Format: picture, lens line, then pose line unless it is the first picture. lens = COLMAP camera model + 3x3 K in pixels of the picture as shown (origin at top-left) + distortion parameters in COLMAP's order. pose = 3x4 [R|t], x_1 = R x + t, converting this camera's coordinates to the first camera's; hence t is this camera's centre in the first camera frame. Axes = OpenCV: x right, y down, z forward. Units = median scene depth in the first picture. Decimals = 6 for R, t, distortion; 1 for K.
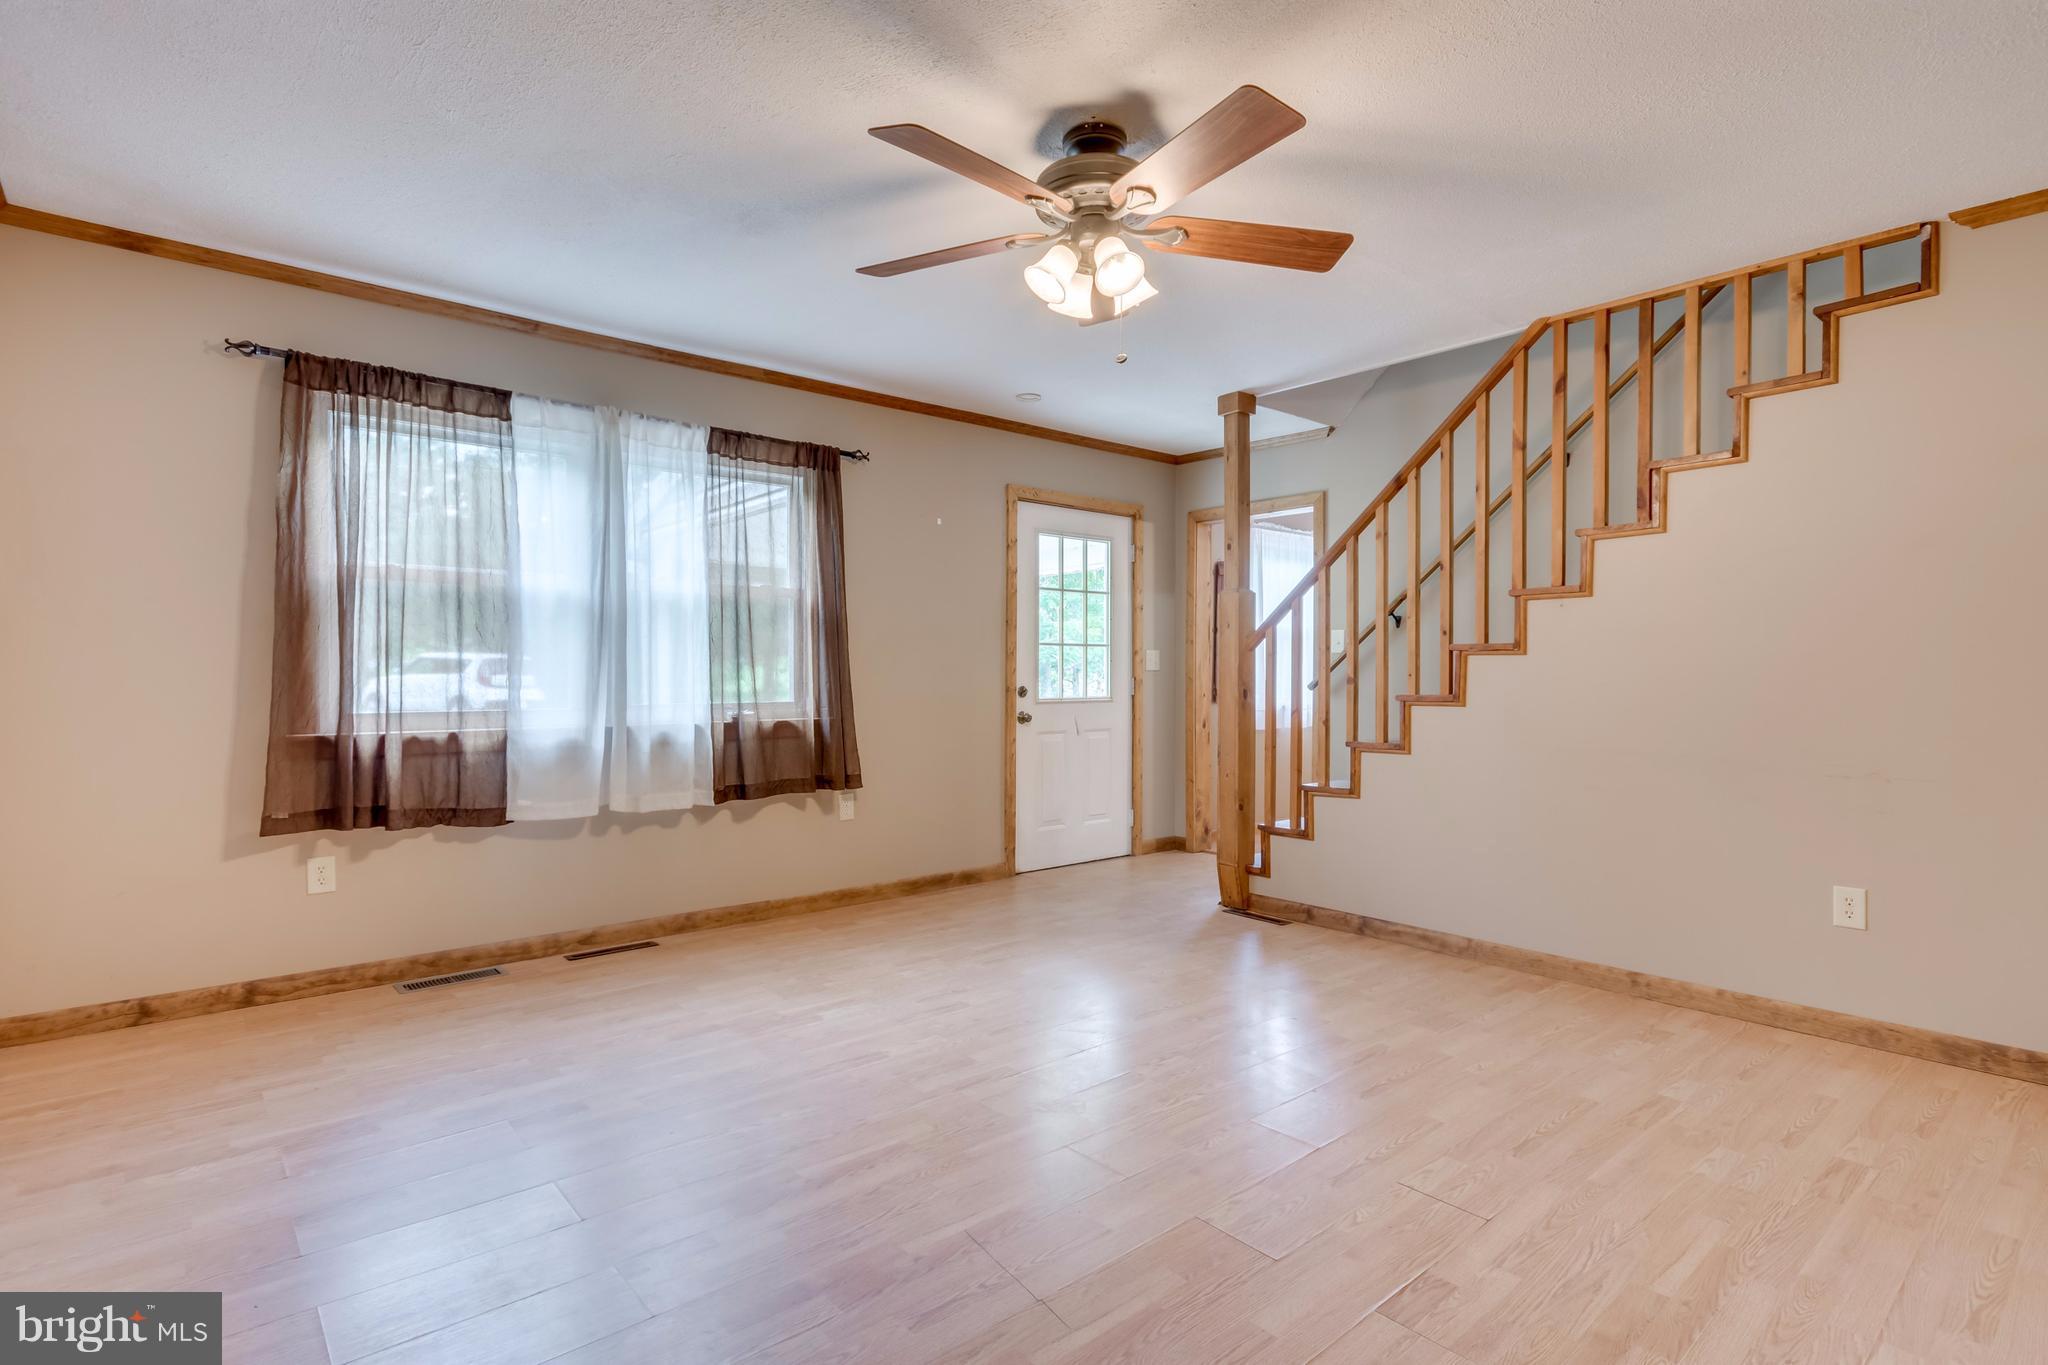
lens RADIAL K [[943.8, 0, 1024.0], [0, 943.8, 682.5], [0, 0, 1]] dist [-0.000185, -0.000003]
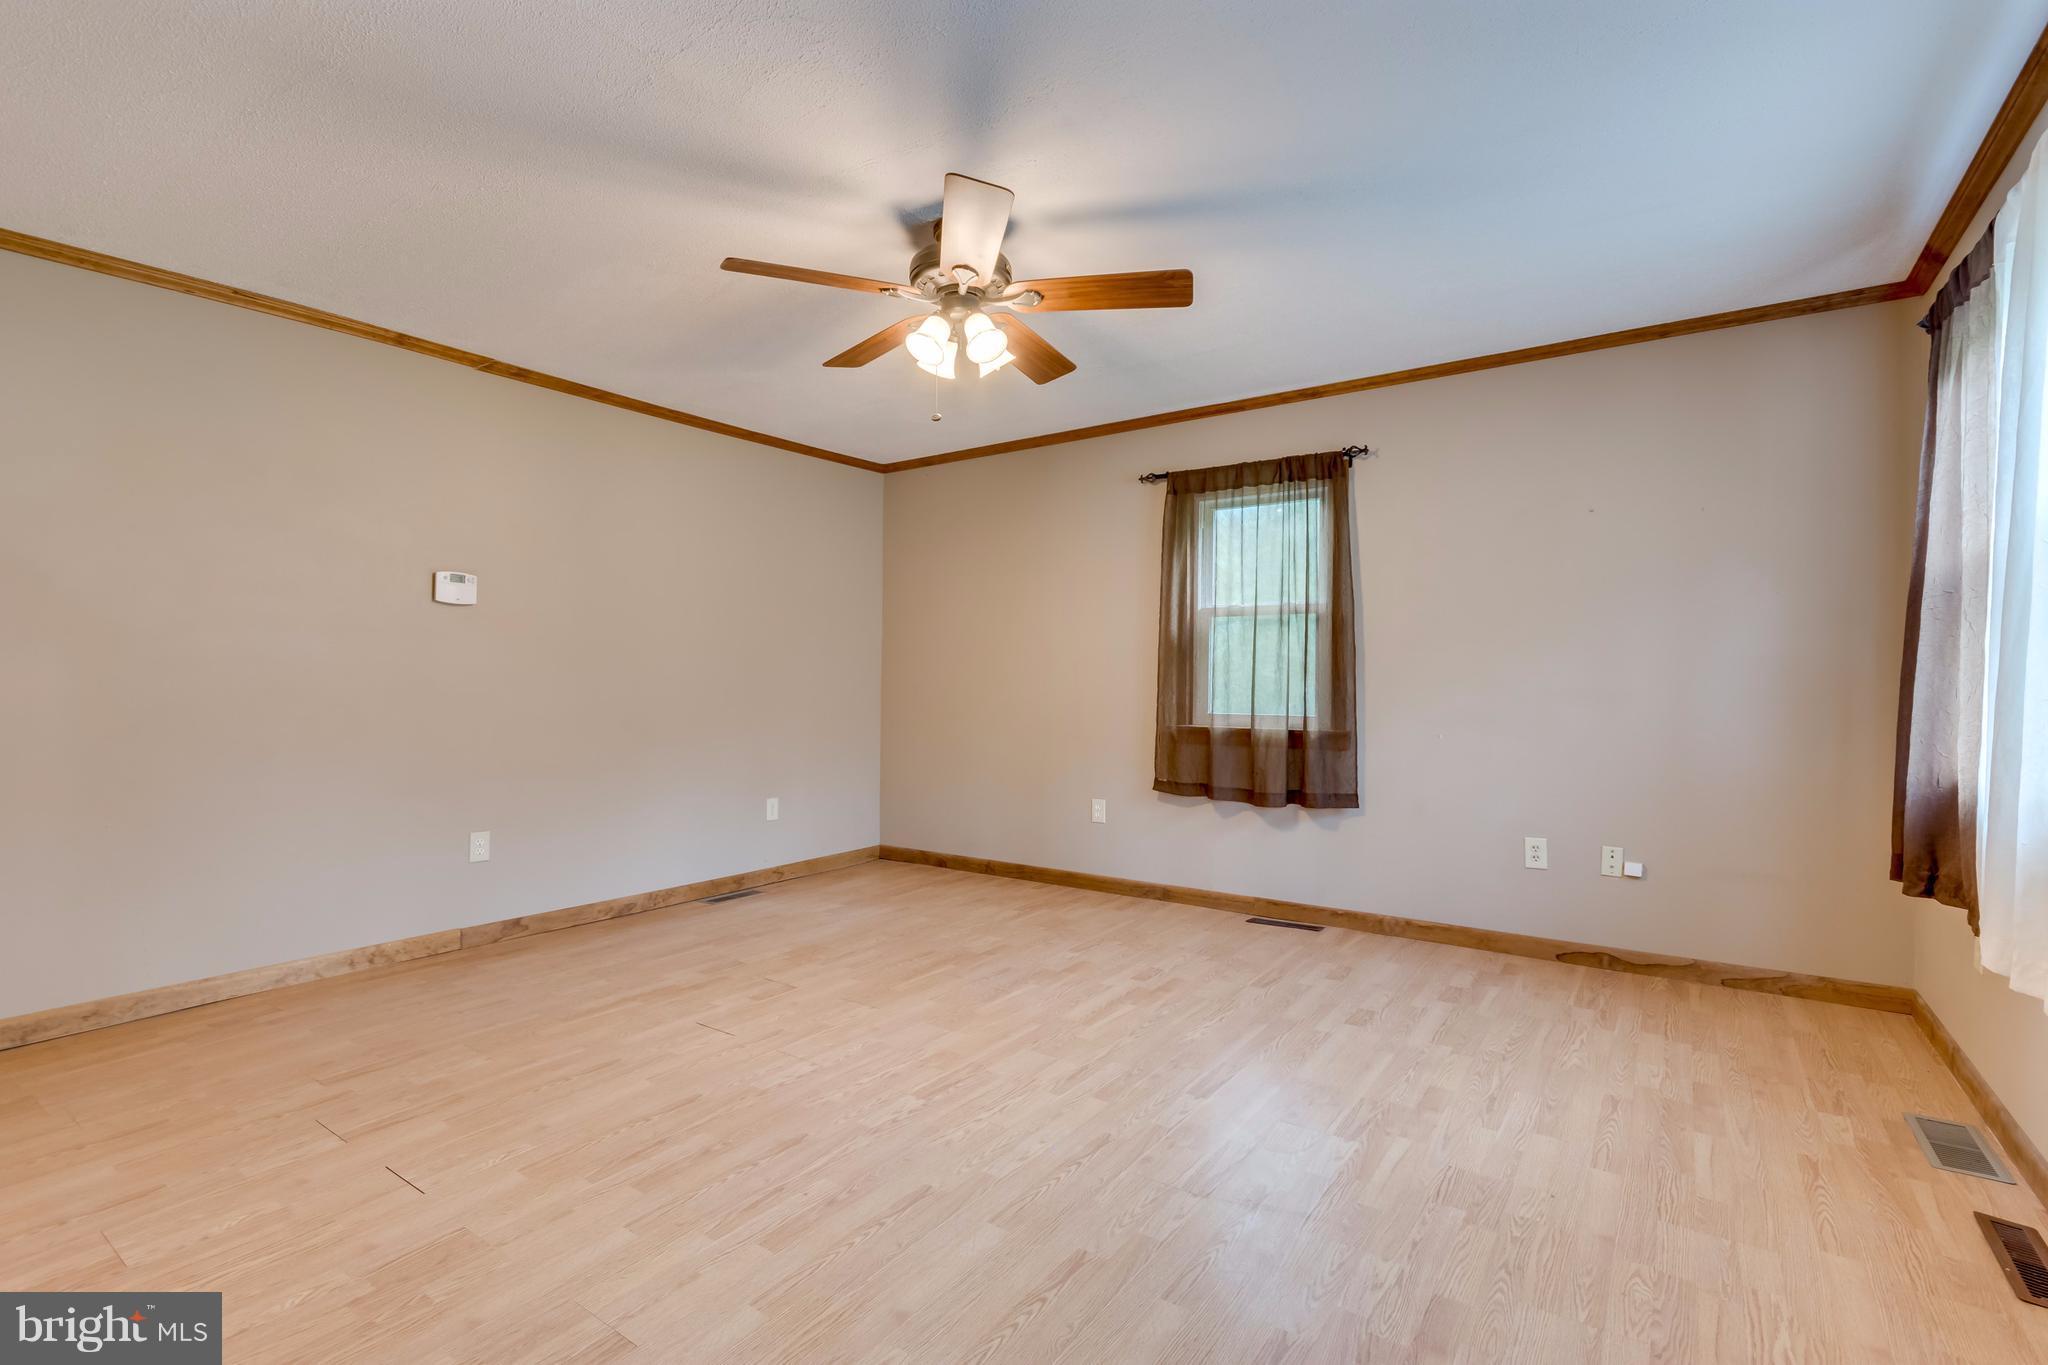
lens RADIAL K [[943.8, 0, 1024.0], [0, 943.8, 682.5], [0, 0, 1]] dist [-0.000185, -0.000003]
pose [[-0.967000, -0.007291, -0.254672, 0.277715], [-0.008685, 0.999953, 0.004350, -0.012609], [0.254629, 0.006419, -0.967018, 2.040037]]
